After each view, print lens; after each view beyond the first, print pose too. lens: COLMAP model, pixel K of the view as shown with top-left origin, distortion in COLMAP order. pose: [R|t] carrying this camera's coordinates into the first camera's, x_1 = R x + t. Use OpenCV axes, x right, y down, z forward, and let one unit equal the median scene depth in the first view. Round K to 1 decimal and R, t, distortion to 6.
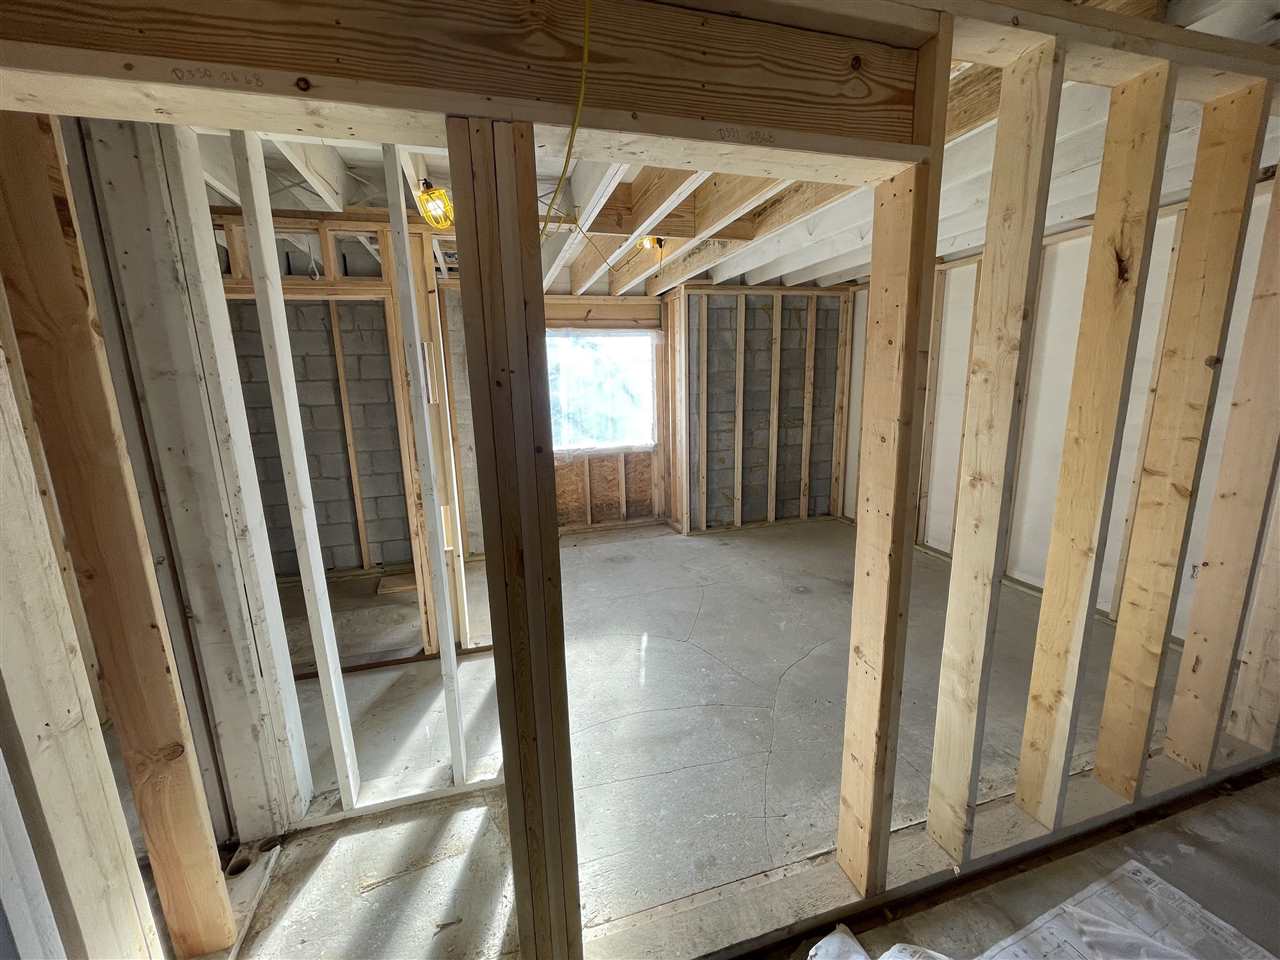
lens RADIAL K [[517.4, 0, 640.3], [0, 517.4, 480.6], [0, 0, 1]] dist [-0.000304, 0.000445]
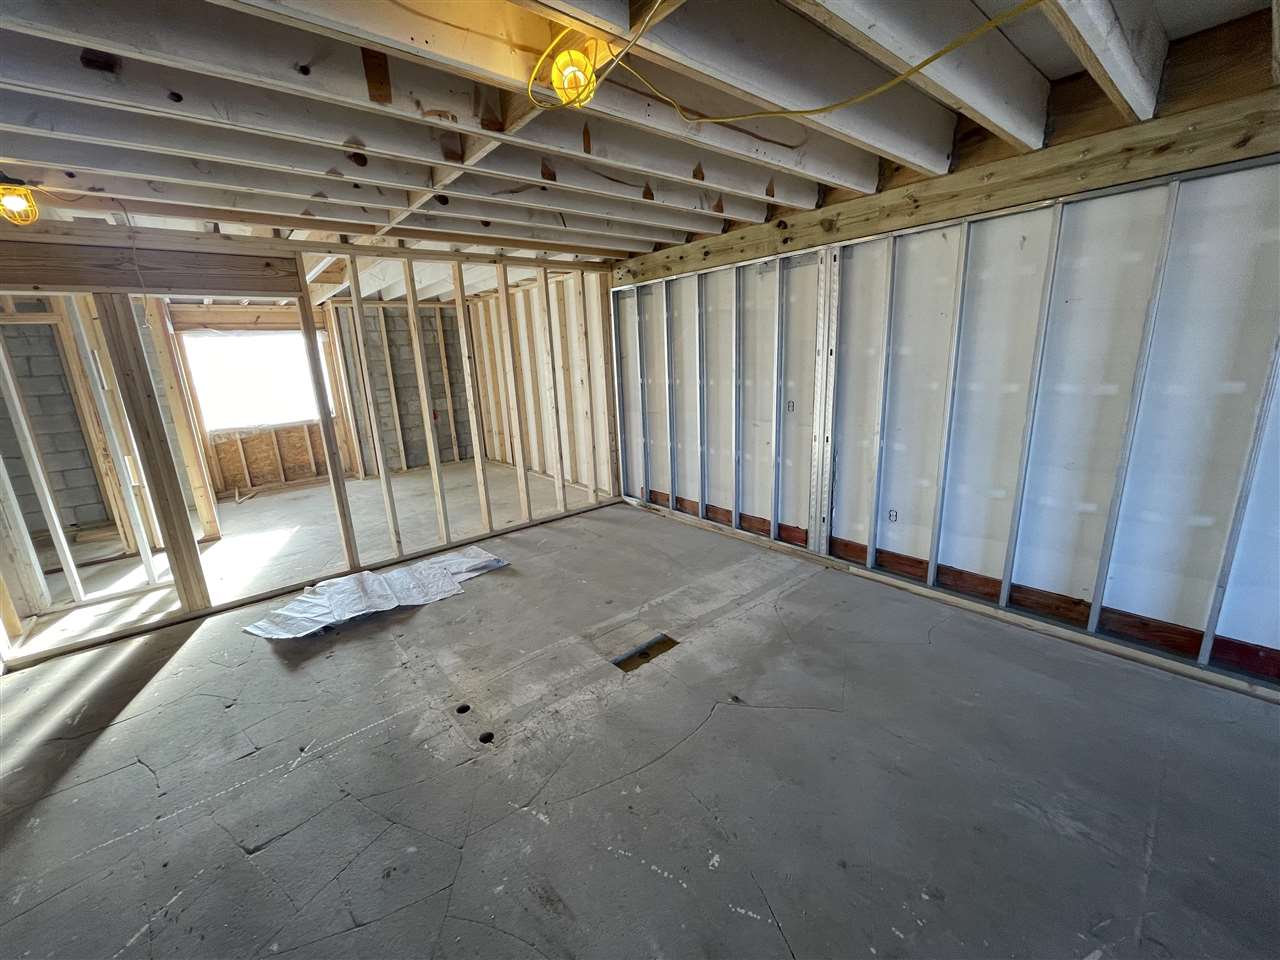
lens RADIAL K [[517.4, 0, 636.3], [0, 517.4, 479.3], [0, 0, 1]] dist [-0.000304, 0.000445]
pose [[0.919611, -0.112102, 0.376496, 0.299538], [0.100913, 0.993669, 0.049382, 0.136364], [-0.379648, -0.007419, 0.925101, -0.703848]]
